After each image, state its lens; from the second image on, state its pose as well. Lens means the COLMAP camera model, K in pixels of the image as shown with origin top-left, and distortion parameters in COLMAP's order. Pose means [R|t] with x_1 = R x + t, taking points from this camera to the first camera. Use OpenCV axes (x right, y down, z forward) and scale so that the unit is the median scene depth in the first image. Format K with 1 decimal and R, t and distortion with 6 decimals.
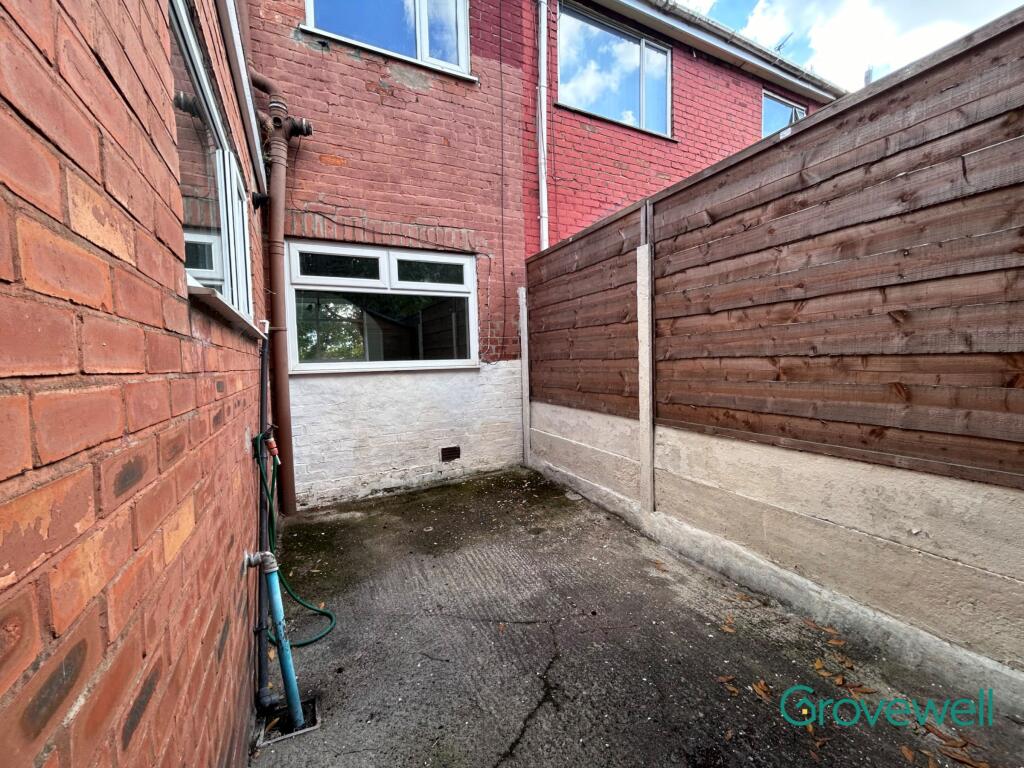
lens RADIAL K [[415.7, 0, 512.0], [0, 415.7, 384.0], [0, 0, 1]] dist [-0.001422, 0.000507]
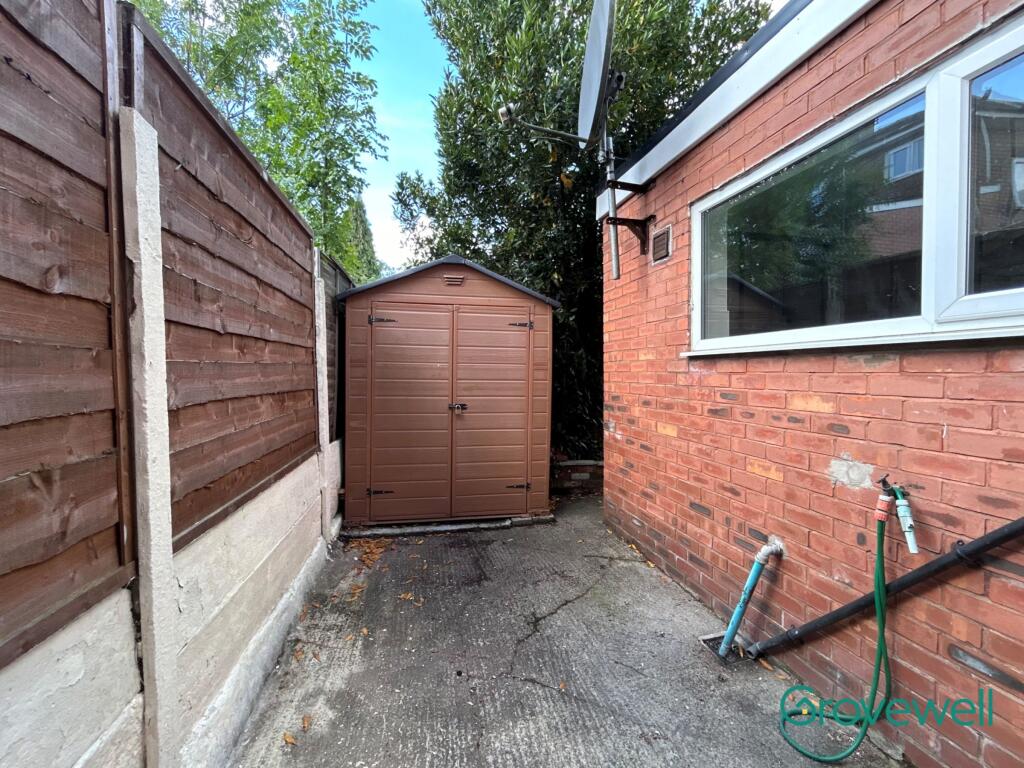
lens RADIAL K [[415.7, 0, 512.0], [0, 415.7, 384.0], [0, 0, 1]] dist [-0.001422, 0.000507]
pose [[-0.973319, 0.028637, 0.227662, -0.144607], [0.047805, 0.995717, 0.079131, -0.146115], [-0.224421, 0.087903, -0.970520, 1.884589]]
